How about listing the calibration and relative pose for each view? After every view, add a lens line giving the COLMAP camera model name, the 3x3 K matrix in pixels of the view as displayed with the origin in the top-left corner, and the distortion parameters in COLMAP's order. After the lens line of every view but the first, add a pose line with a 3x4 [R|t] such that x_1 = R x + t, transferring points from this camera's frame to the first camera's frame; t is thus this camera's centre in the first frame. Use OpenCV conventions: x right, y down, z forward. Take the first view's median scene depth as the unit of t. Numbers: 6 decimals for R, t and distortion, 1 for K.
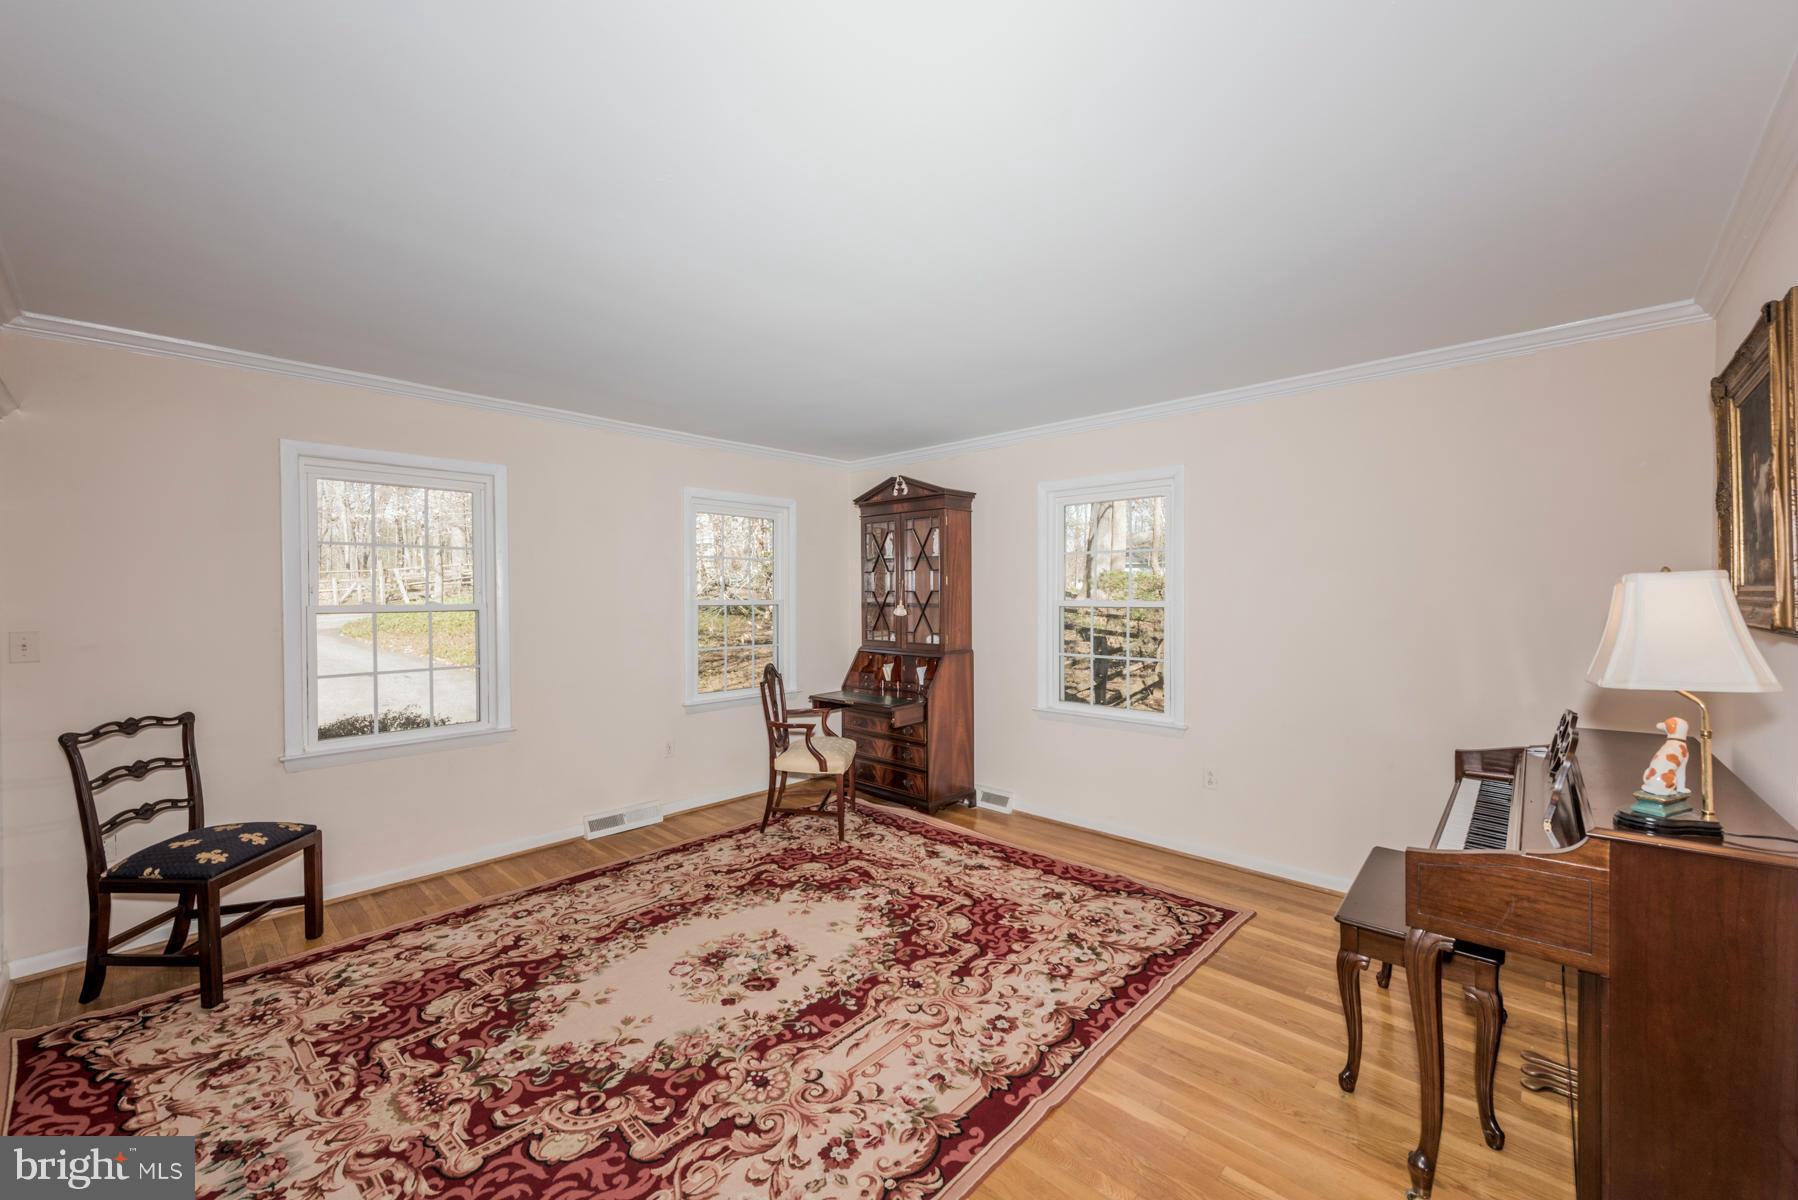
lens RADIAL K [[708.4, 0, 910.4], [0, 708.4, 601.5], [0, 0, 1]] dist [0.002455, -0.000354]
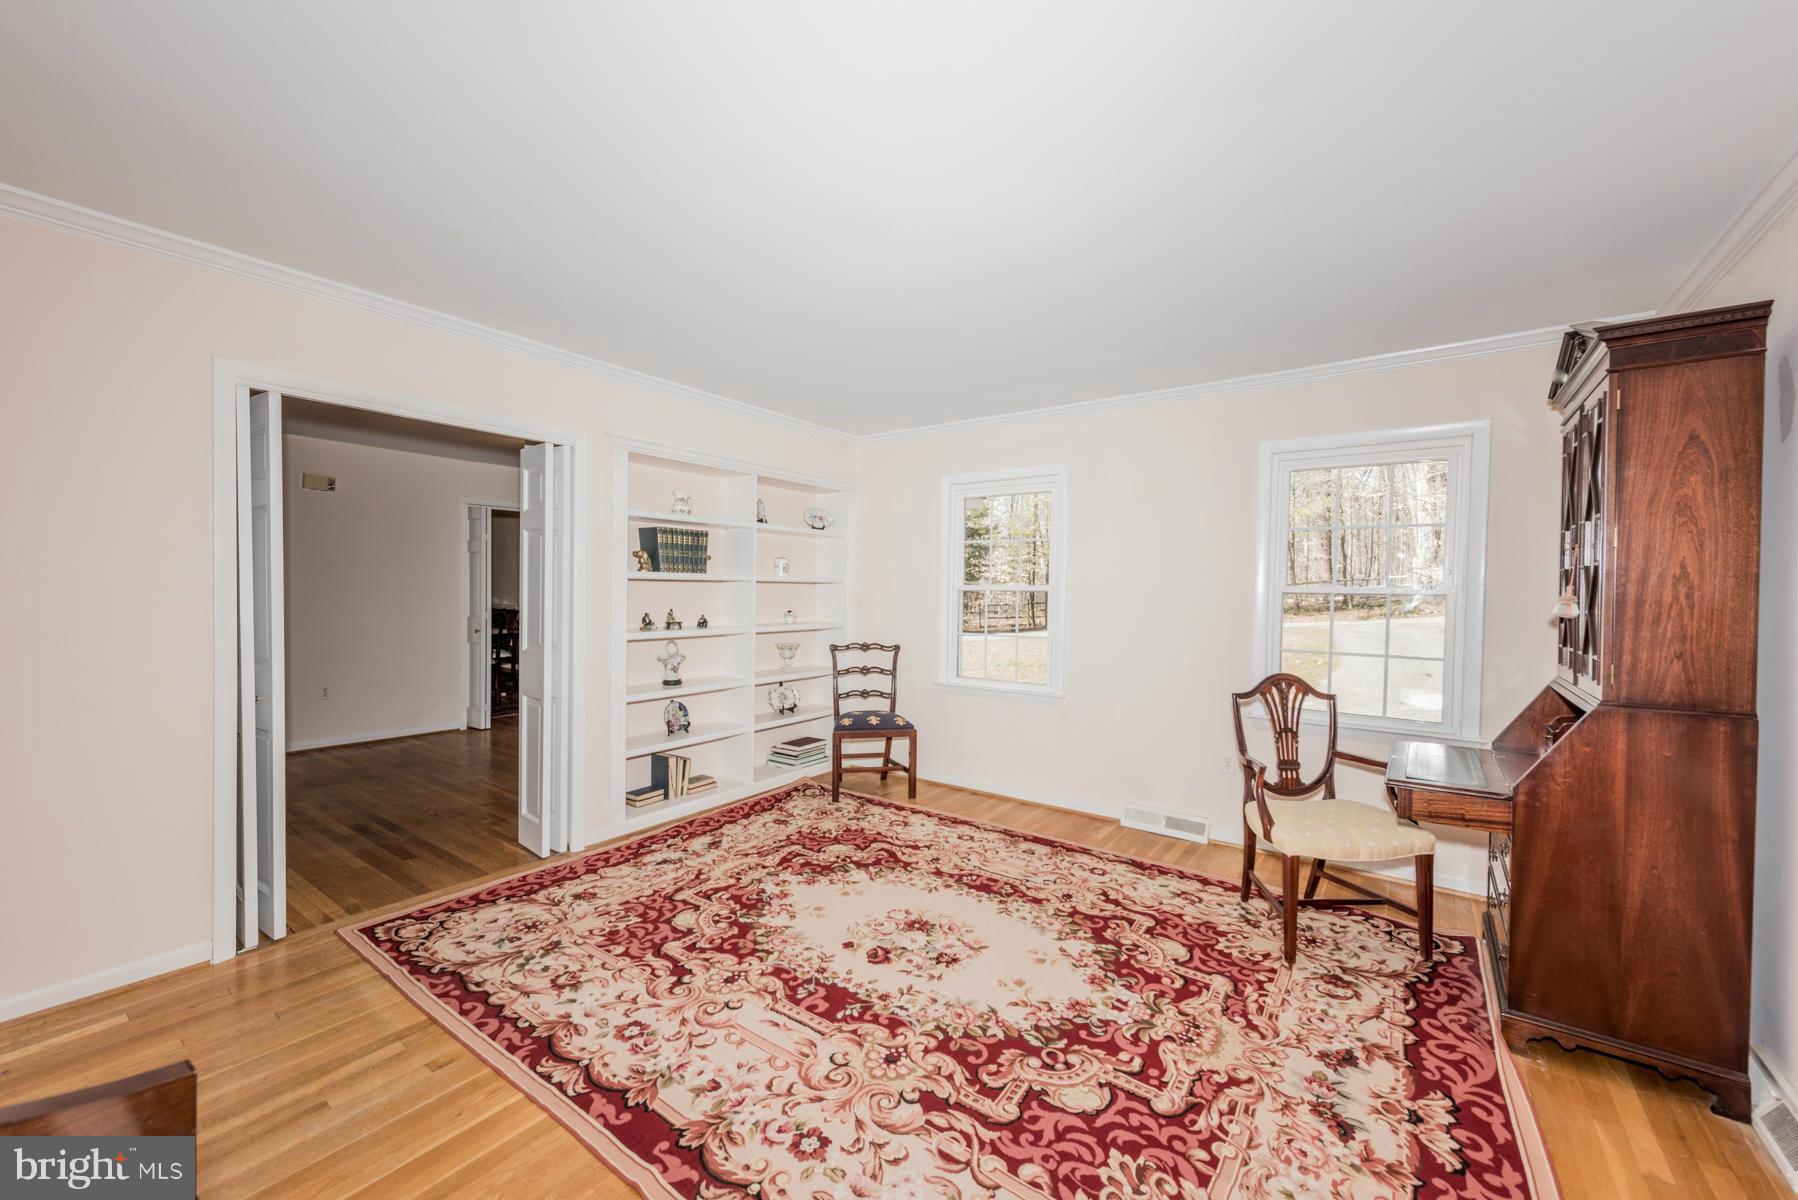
lens RADIAL K [[708.4, 0, 912.0], [0, 708.4, 593.4], [0, 0, 1]] dist [0.002455, -0.000354]
pose [[0.116617, 0.013269, -0.993088, 0.703008], [-0.029001, 0.999530, 0.009950, 0.010994], [0.992753, 0.027641, 0.116947, 0.814498]]
